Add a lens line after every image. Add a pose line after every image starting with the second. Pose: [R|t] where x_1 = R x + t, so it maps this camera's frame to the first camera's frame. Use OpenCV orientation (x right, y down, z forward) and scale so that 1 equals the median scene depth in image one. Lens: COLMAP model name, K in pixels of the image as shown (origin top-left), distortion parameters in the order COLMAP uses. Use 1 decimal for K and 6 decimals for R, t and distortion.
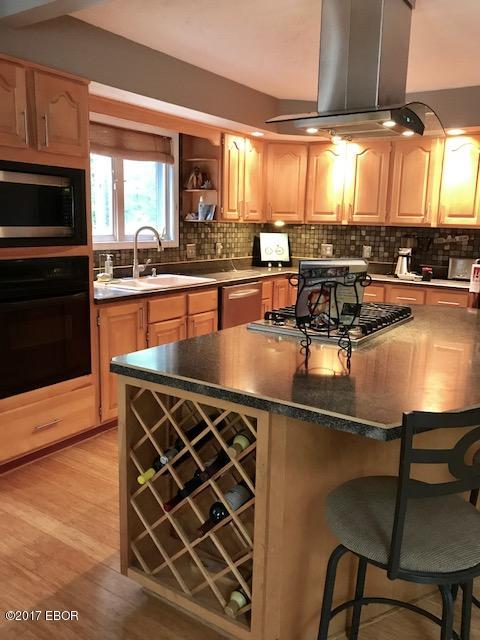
lens RADIAL K [[528.9, 0, 240.0], [0, 528.9, 320.0], [0, 0, 1]] dist [0.032626, -0.007833]
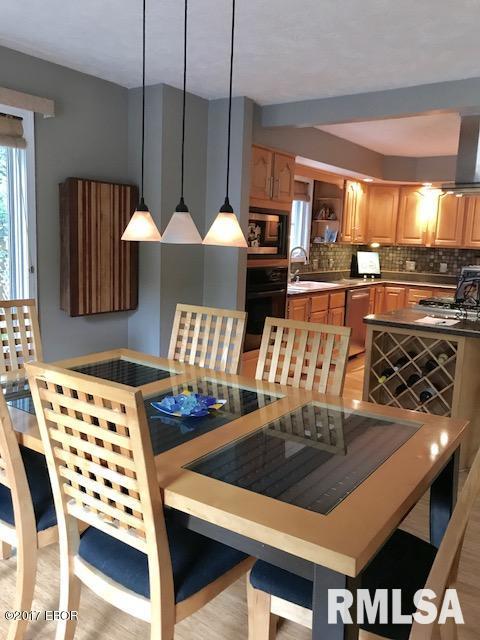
lens RADIAL K [[528.9, 0, 240.0], [0, 528.9, 320.0], [0, 0, 1]] dist [0.032626, -0.007833]
pose [[0.999392, 0.020964, -0.027853, -0.244471], [-0.021878, 0.999219, -0.032917, 0.059855], [0.027141, 0.033507, 0.999070, -0.352281]]
